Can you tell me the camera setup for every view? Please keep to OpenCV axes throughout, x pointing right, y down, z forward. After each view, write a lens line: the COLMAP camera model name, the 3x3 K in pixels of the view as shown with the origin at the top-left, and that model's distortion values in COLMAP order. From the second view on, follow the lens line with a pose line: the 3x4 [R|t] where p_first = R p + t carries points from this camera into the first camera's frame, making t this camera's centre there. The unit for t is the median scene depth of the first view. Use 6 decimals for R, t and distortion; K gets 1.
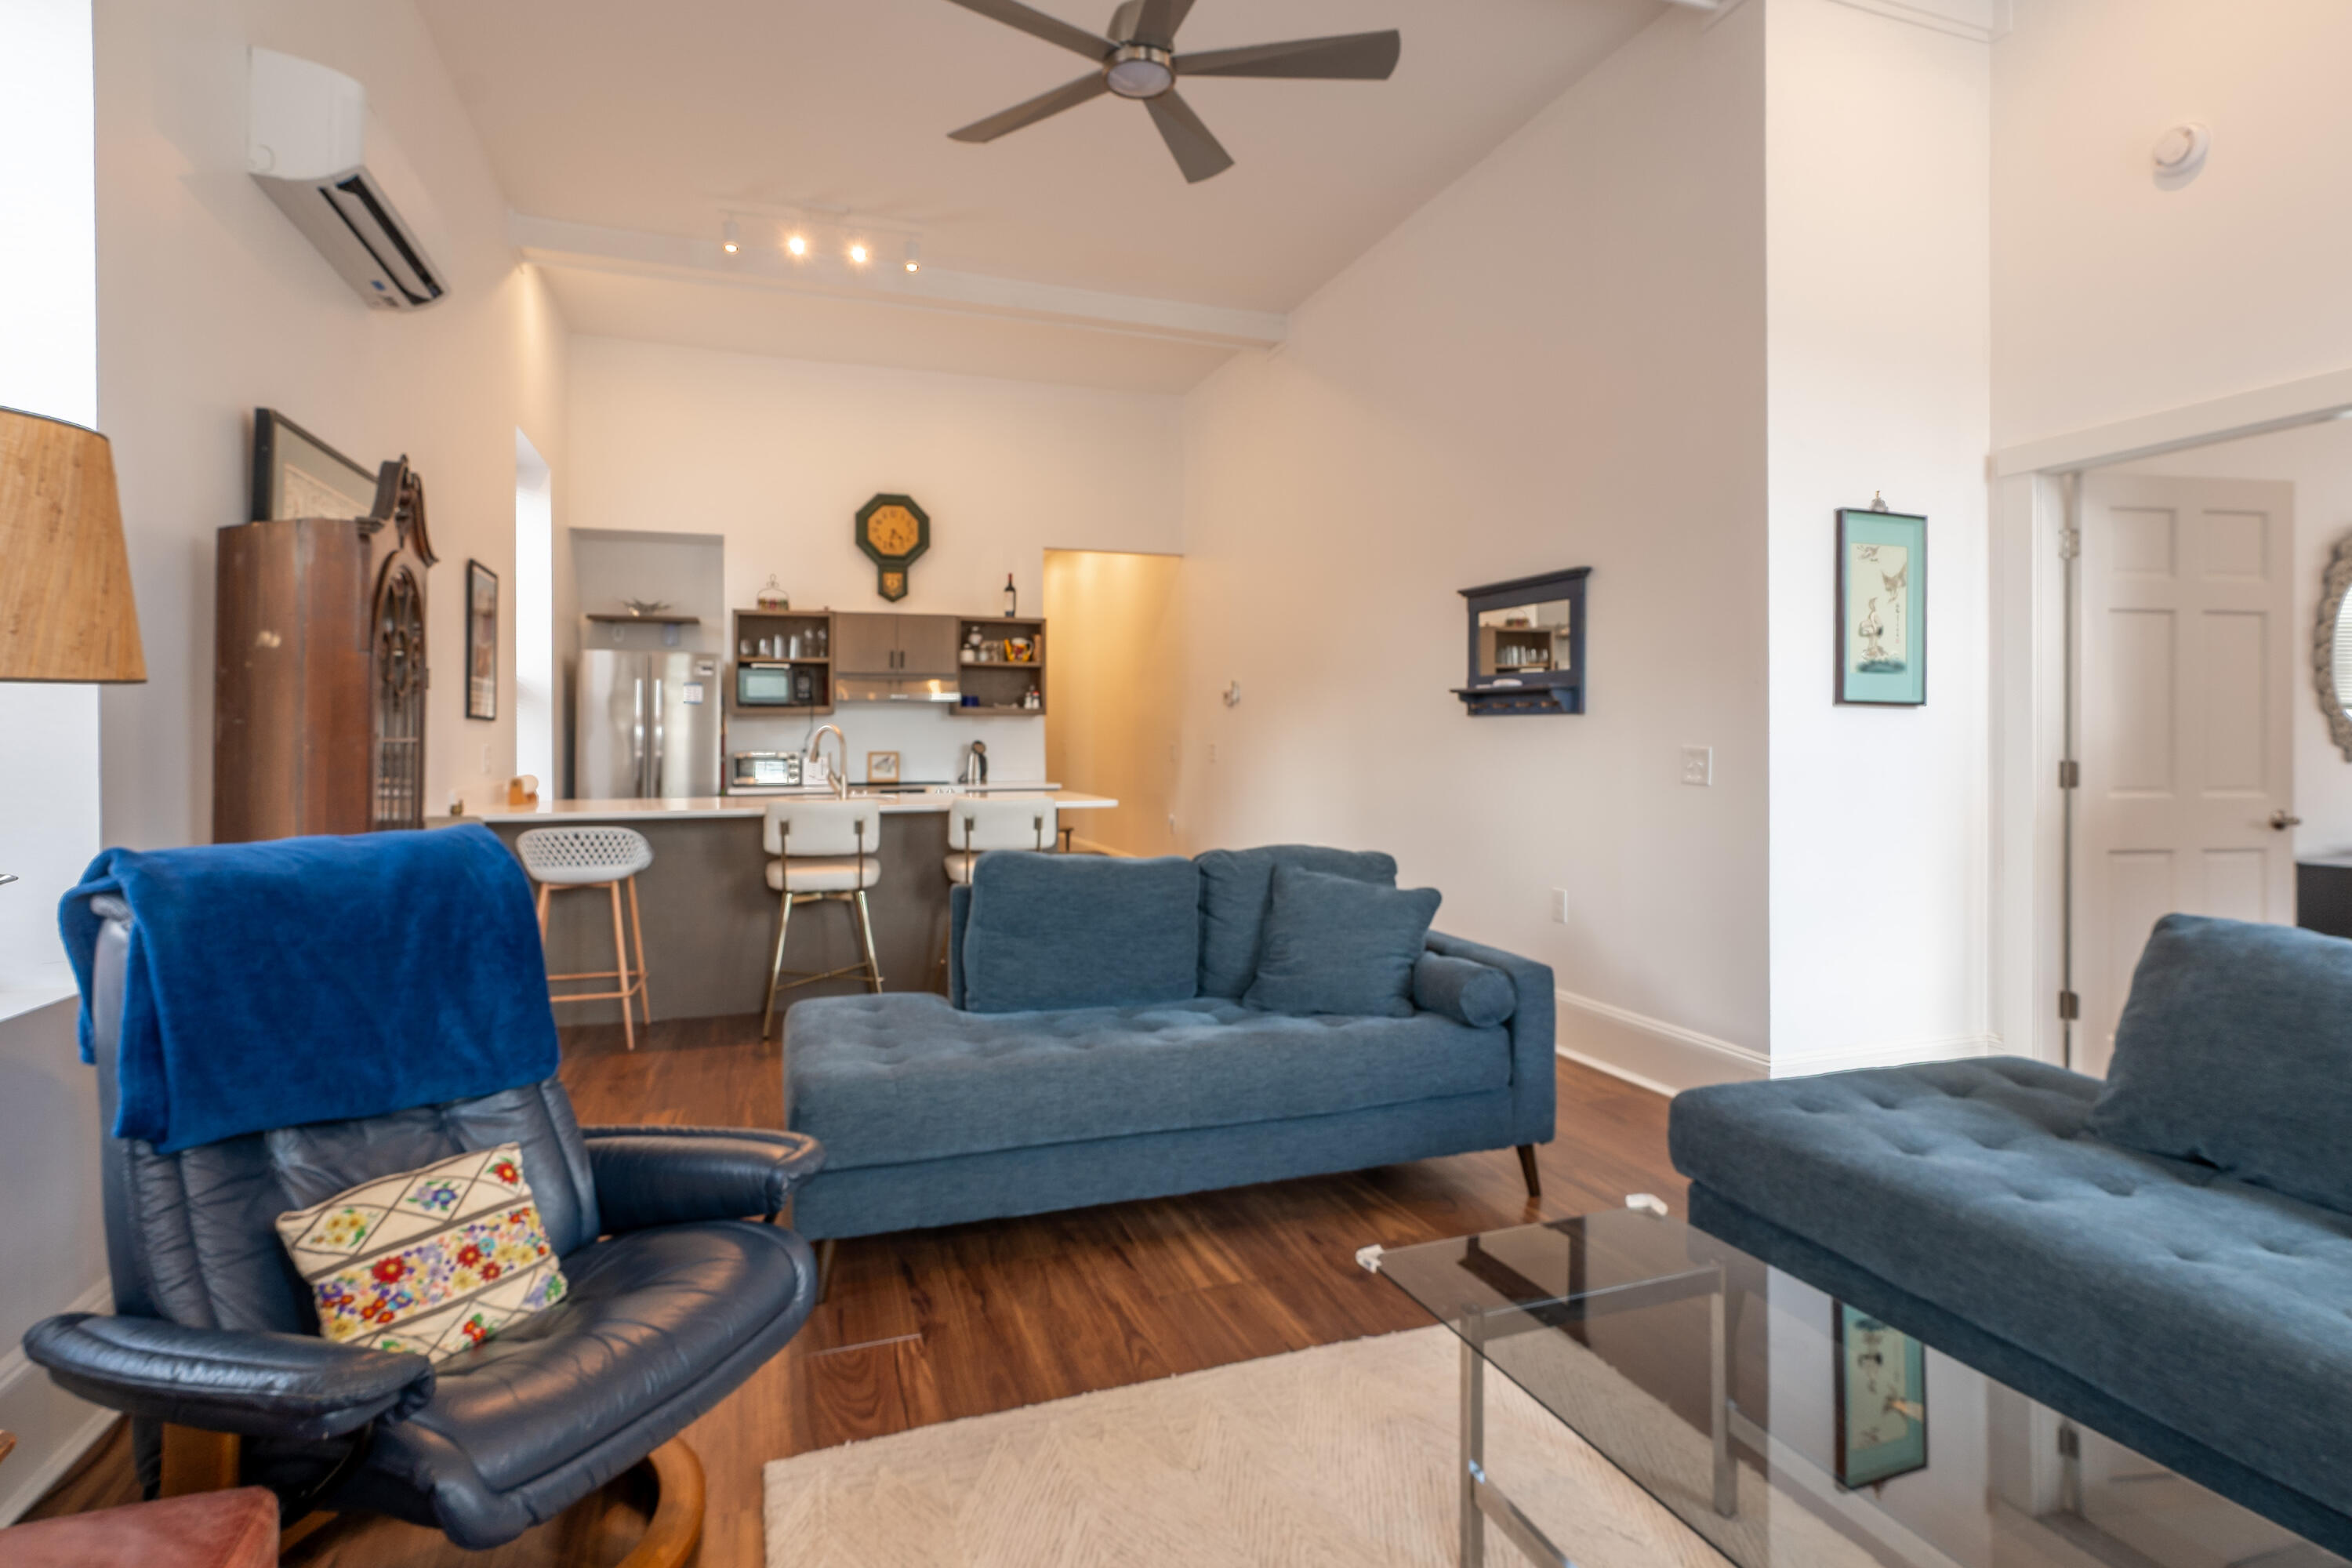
lens RADIAL K [[1156.9, 0, 1172.9], [0, 1156.9, 766.1], [0, 0, 1]] dist [-0.008915, 0.007453]
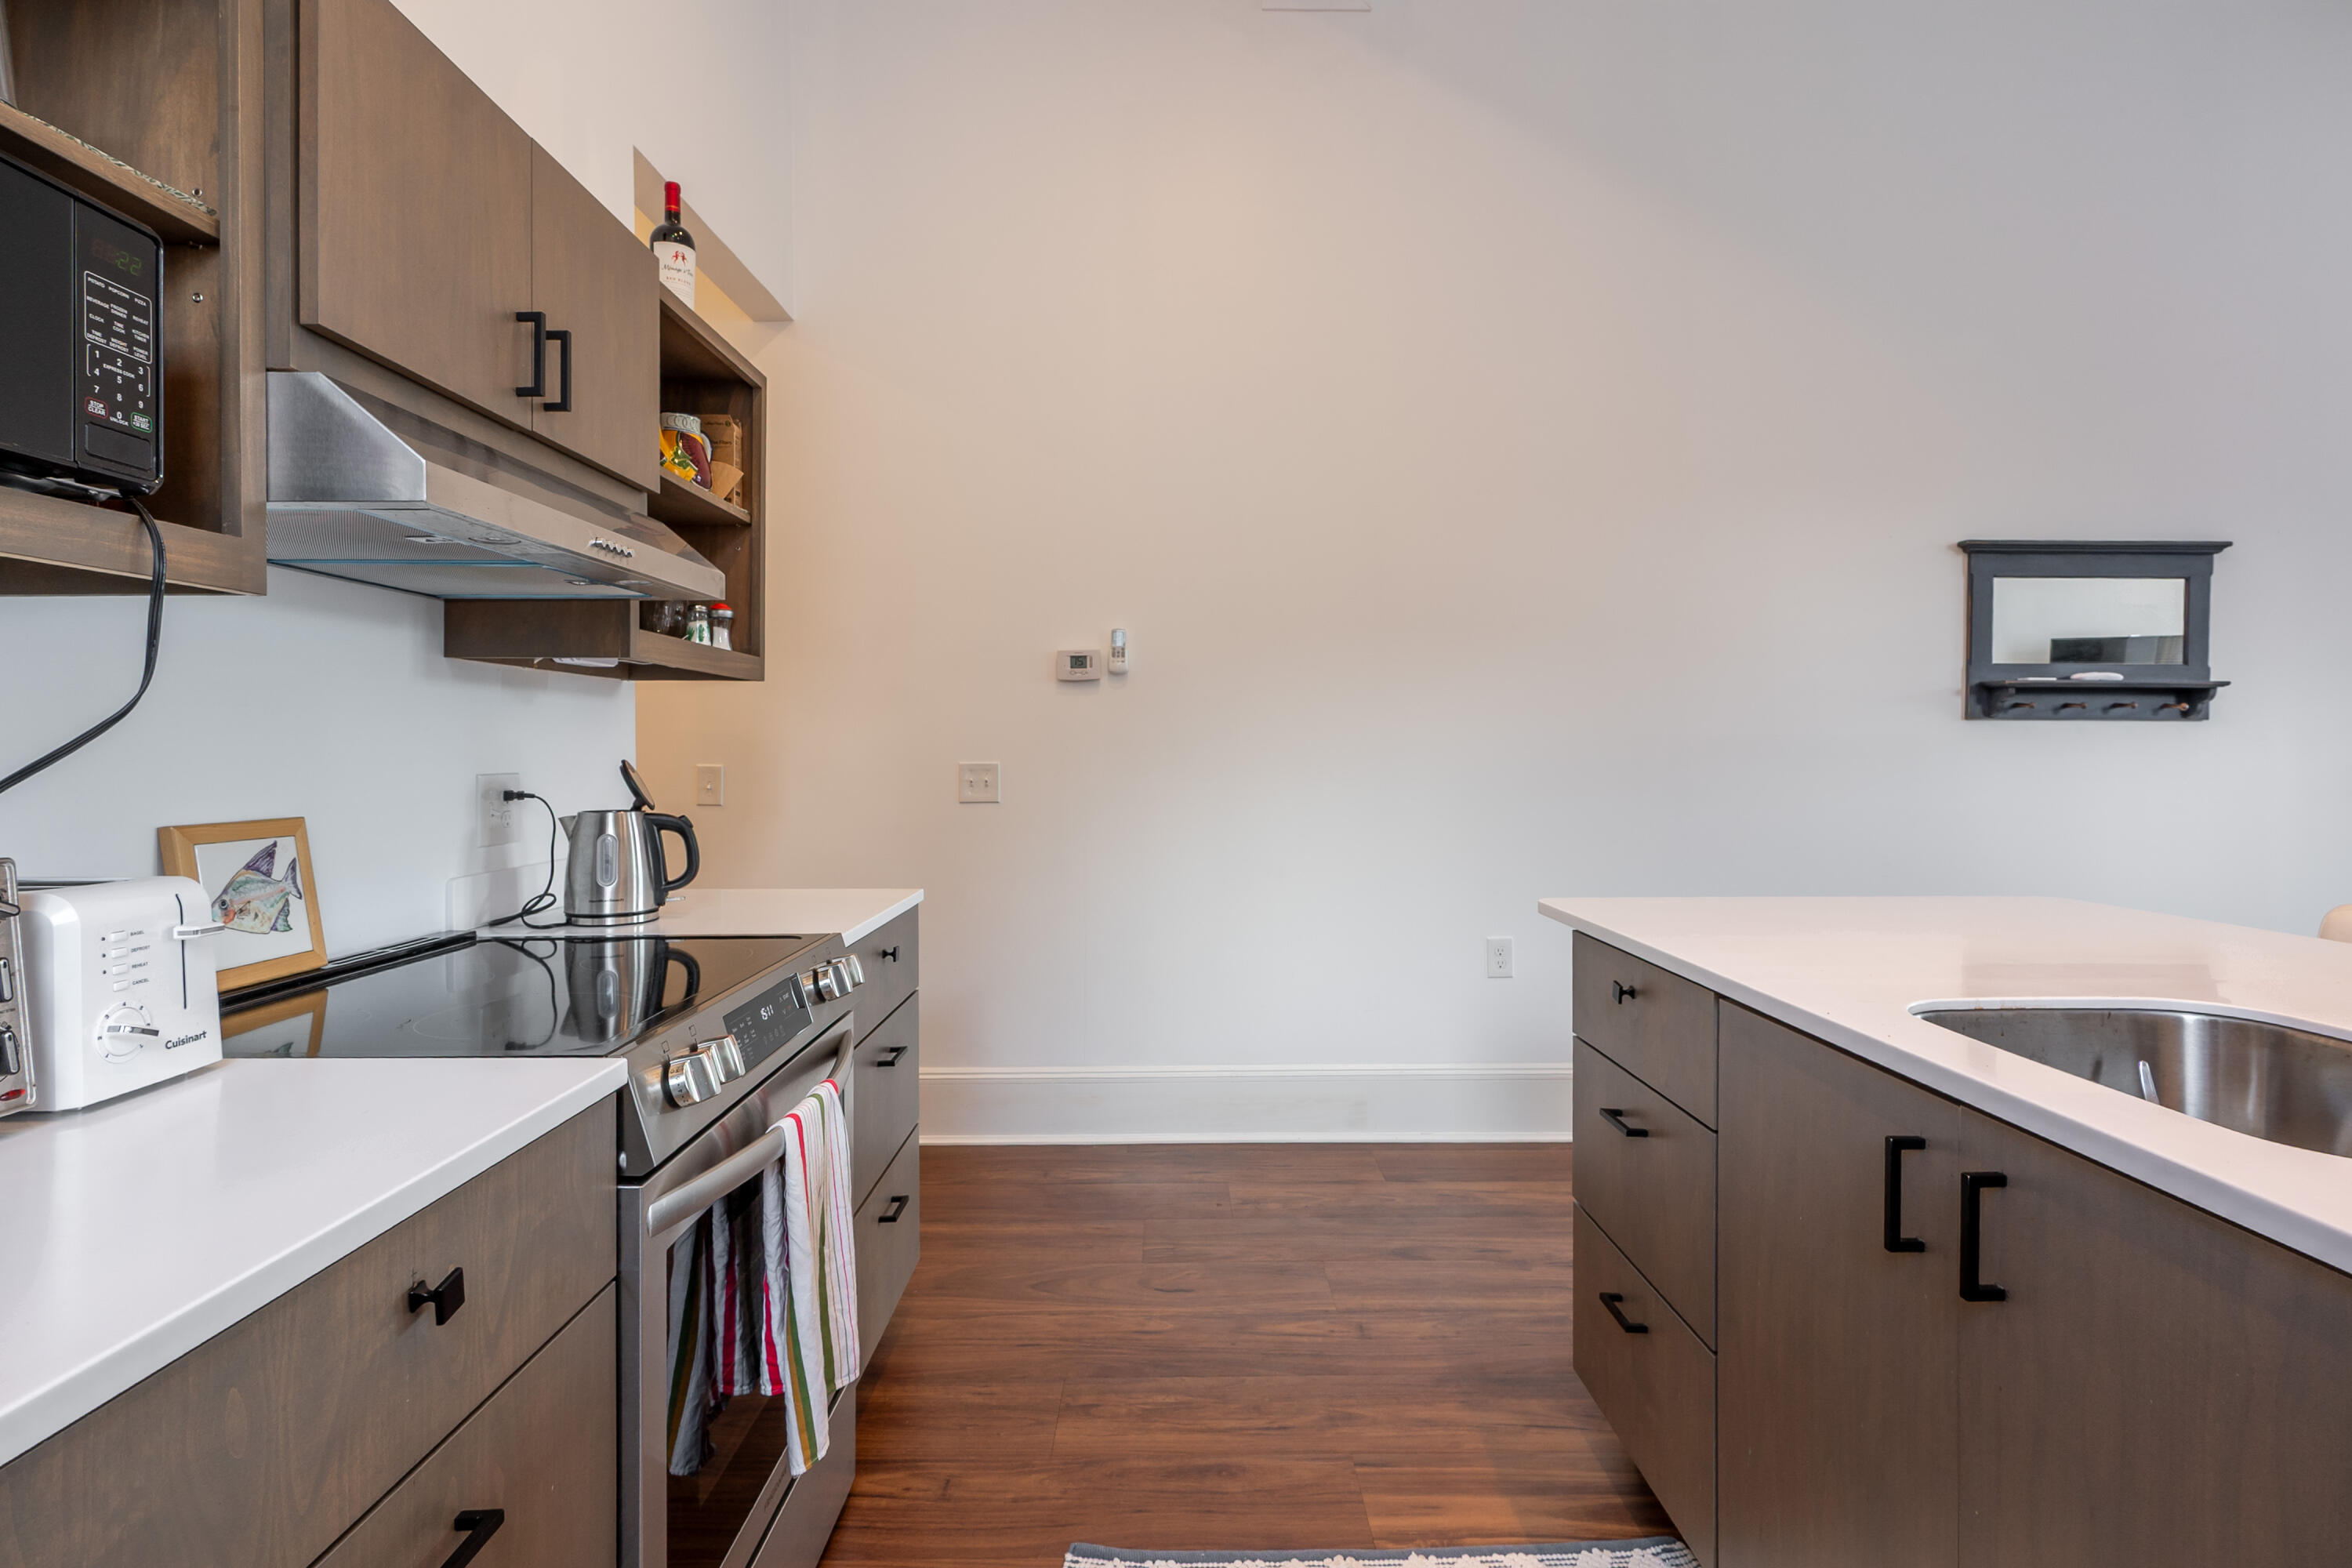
lens RADIAL K [[1156.9, 0, 1177.4], [0, 1156.9, 766.1], [0, 0, 1]] dist [-0.008915, 0.007453]
pose [[0.328231, -0.015012, 0.944478, -0.381452], [0.022747, 0.999709, 0.007985, -0.019725], [-0.944323, 0.018863, 0.328477, 0.798483]]
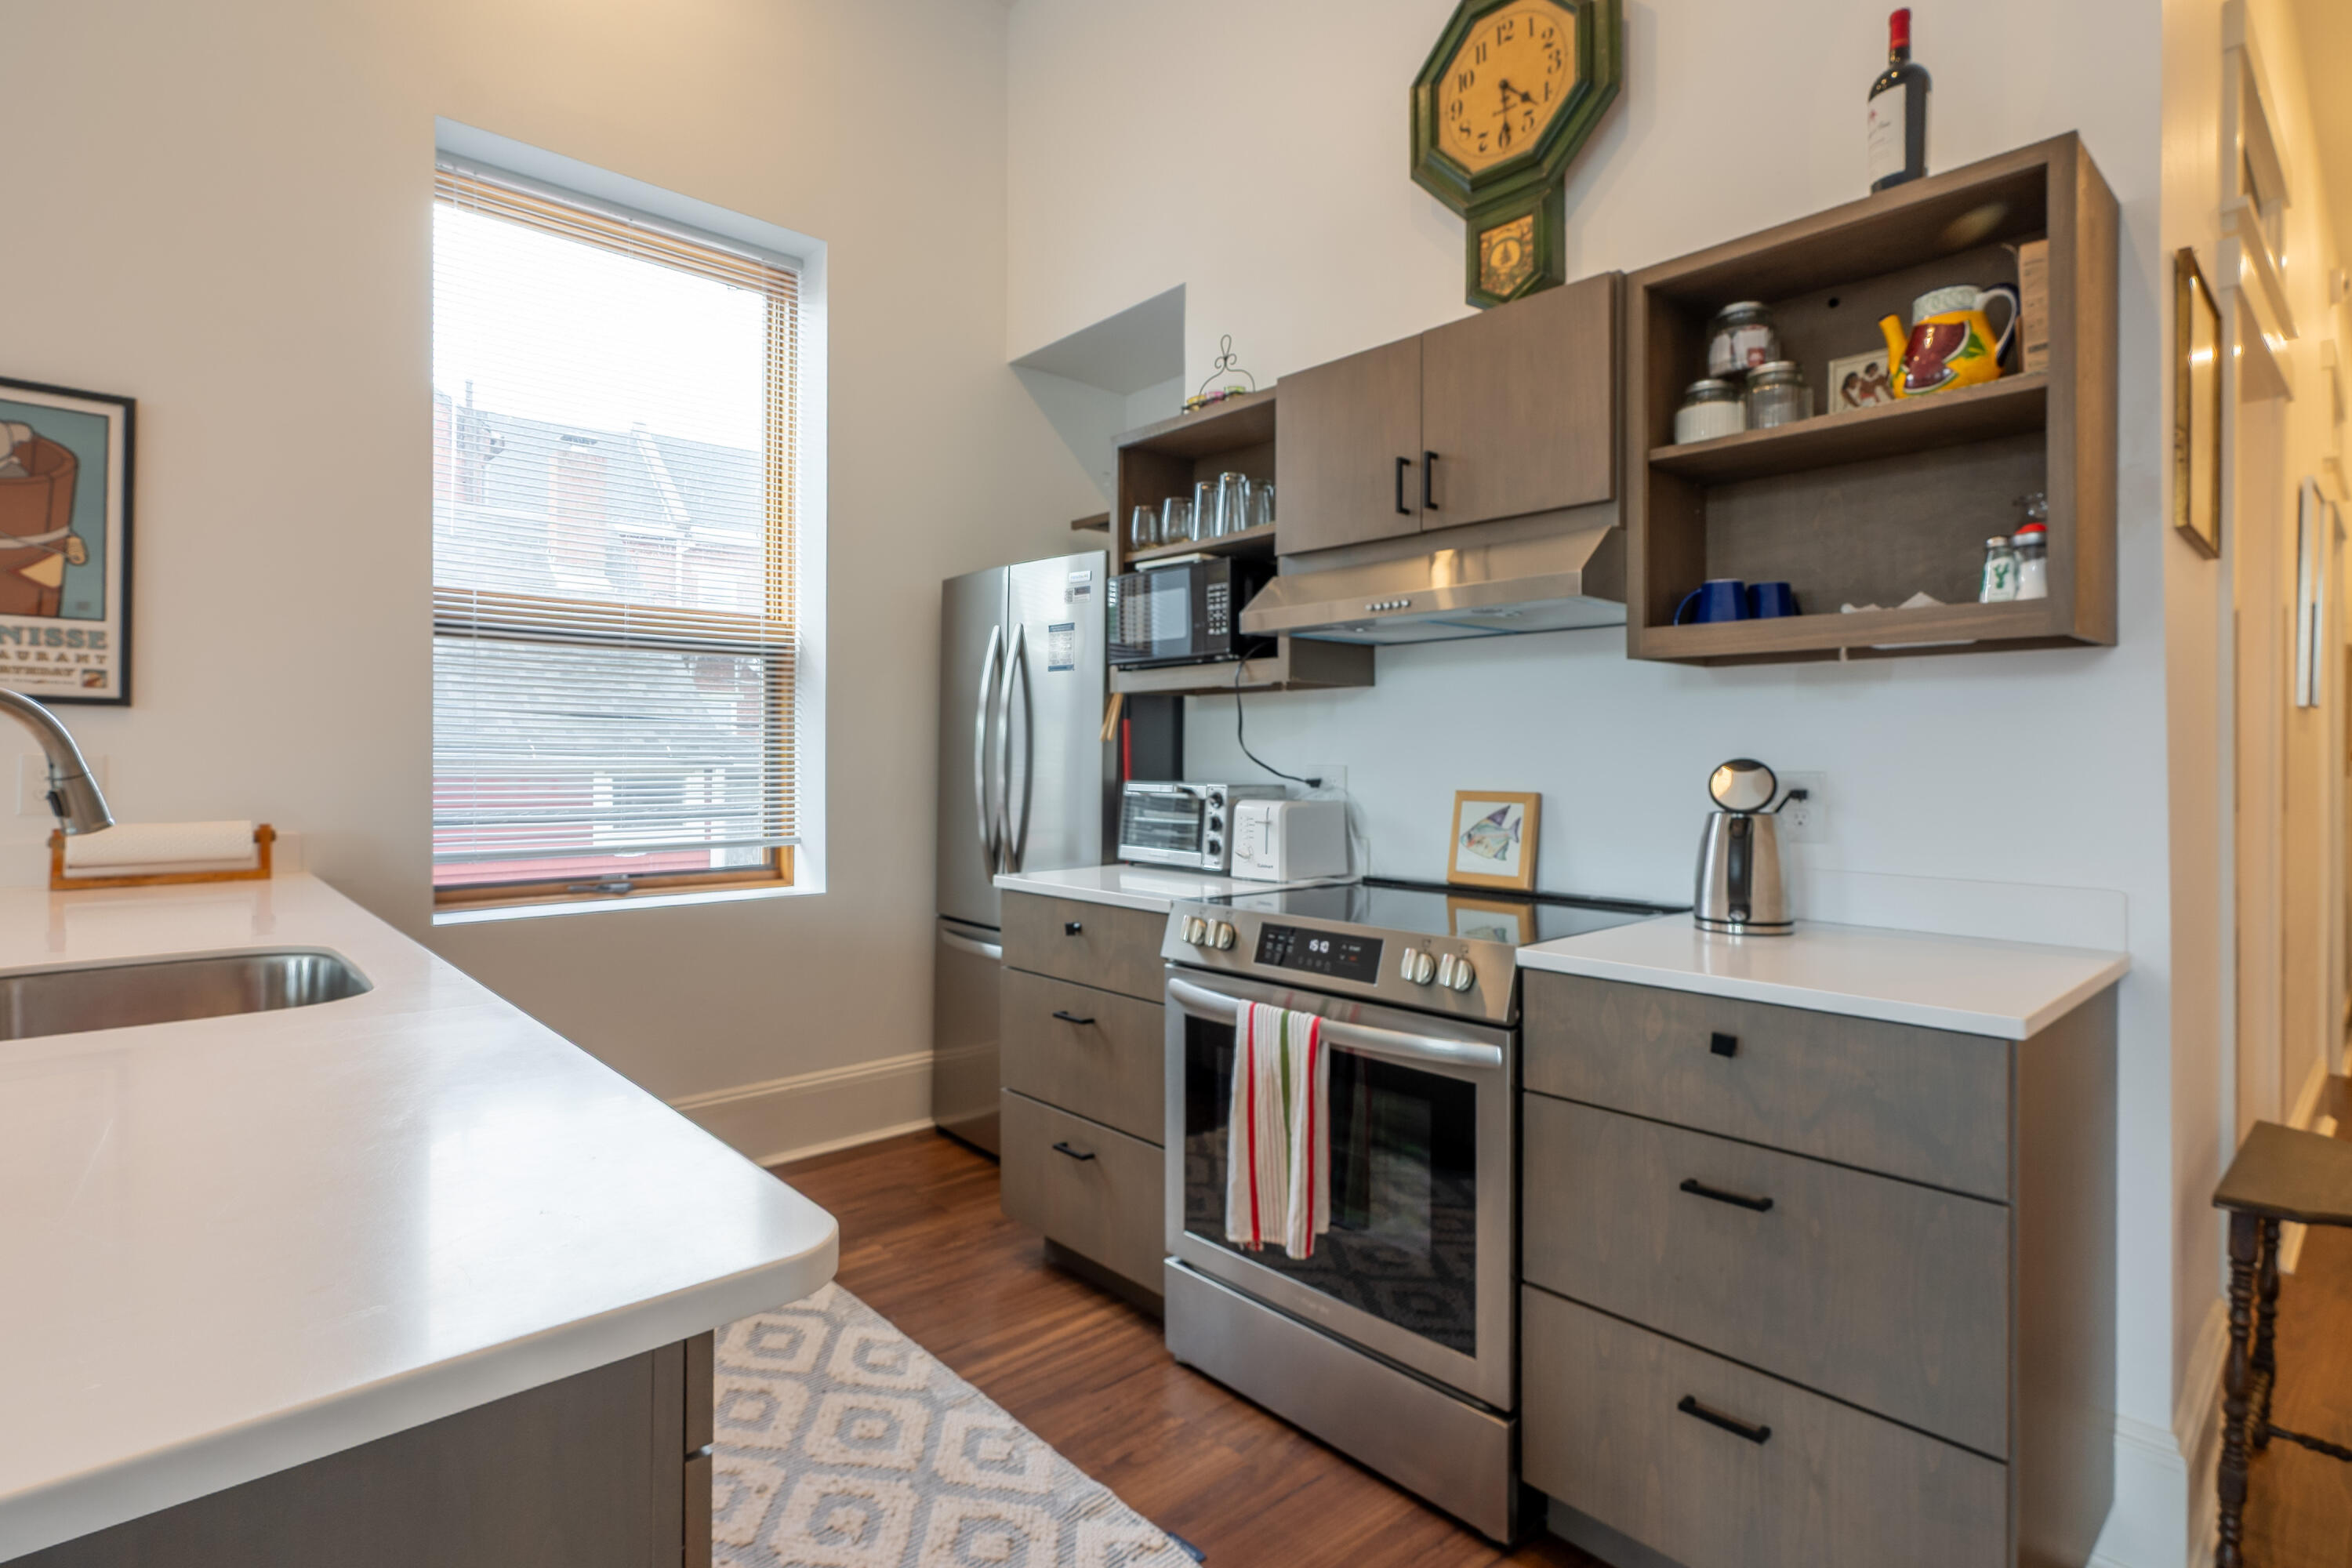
lens RADIAL K [[1156.9, 0, 1174.8], [0, 1156.9, 759.4], [0, 0, 1]] dist [-0.008915, 0.007453]
pose [[0.380157, 0.004234, -0.924912, 0.012806], [-0.021862, 0.999751, -0.004409, -0.018069], [0.924663, 0.021896, 0.380155, 0.800731]]
